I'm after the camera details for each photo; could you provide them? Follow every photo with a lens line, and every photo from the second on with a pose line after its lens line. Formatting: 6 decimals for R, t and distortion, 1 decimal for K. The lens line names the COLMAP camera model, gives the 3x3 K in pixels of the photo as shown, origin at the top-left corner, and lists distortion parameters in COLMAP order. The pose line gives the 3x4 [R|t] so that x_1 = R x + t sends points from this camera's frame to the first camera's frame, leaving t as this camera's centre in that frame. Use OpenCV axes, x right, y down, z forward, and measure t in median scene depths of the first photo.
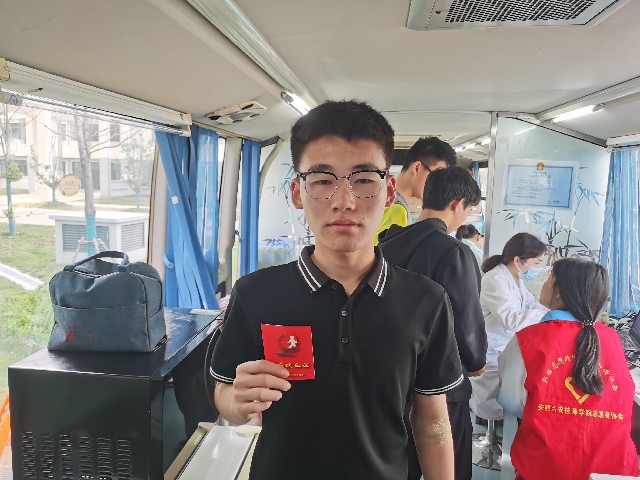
lens RADIAL K [[505.1, 0, 319.4], [0, 505.1, 241.5], [0, 0, 1]] dist [0.011704, -0.004047]
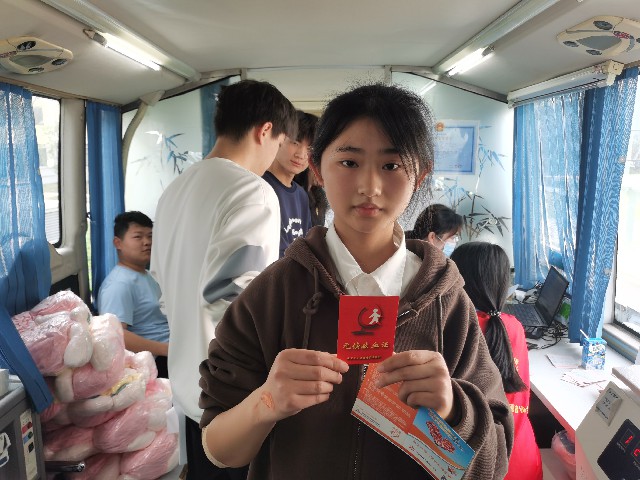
lens RADIAL K [[505.1, 0, 322.2], [0, 505.1, 241.1], [0, 0, 1]] dist [0.011704, -0.004047]
pose [[0.992645, -0.050940, 0.109827, 0.122884], [0.046492, 0.998006, 0.042691, 0.006124], [-0.111782, -0.037271, 0.993034, 0.127360]]
